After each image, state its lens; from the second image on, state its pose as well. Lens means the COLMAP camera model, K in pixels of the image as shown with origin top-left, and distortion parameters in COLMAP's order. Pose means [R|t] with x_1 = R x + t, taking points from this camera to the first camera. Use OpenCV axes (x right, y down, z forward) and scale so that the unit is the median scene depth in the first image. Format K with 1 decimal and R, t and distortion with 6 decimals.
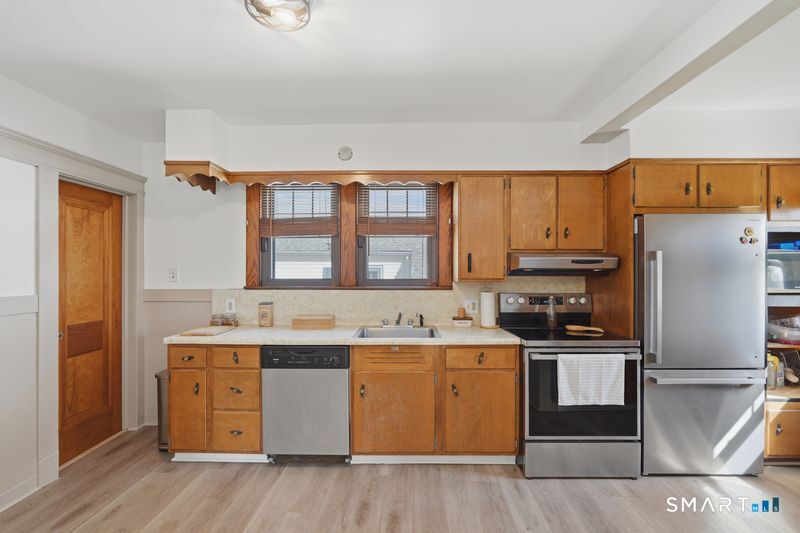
lens RADIAL K [[348.8, 0, 398.9], [0, 348.8, 270.7], [0, 0, 1]] dist [-0.002243, 0.003058]
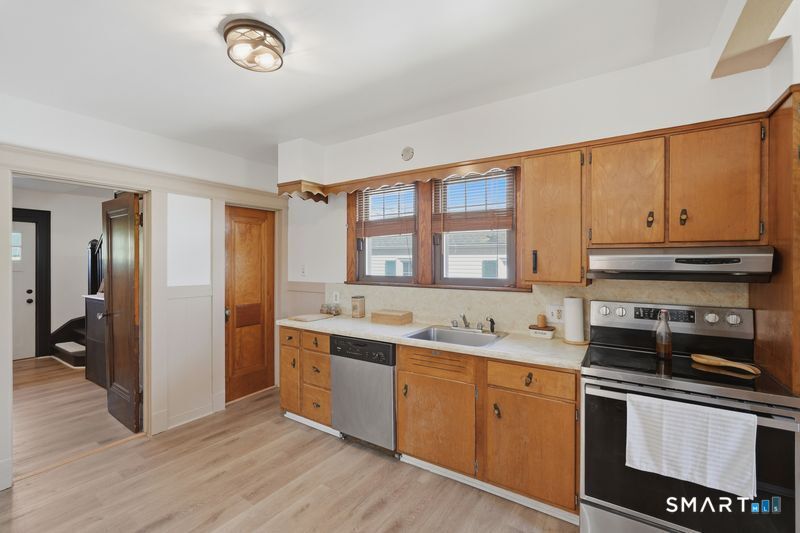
lens RADIAL K [[348.8, 0, 396.4], [0, 348.8, 262.8], [0, 0, 1]] dist [-0.002243, 0.003058]
pose [[0.844348, 0.000980, -0.535795, 0.384122], [0.001116, 0.999993, 0.003588, -0.024636], [0.535794, -0.003628, 0.844341, 0.134700]]
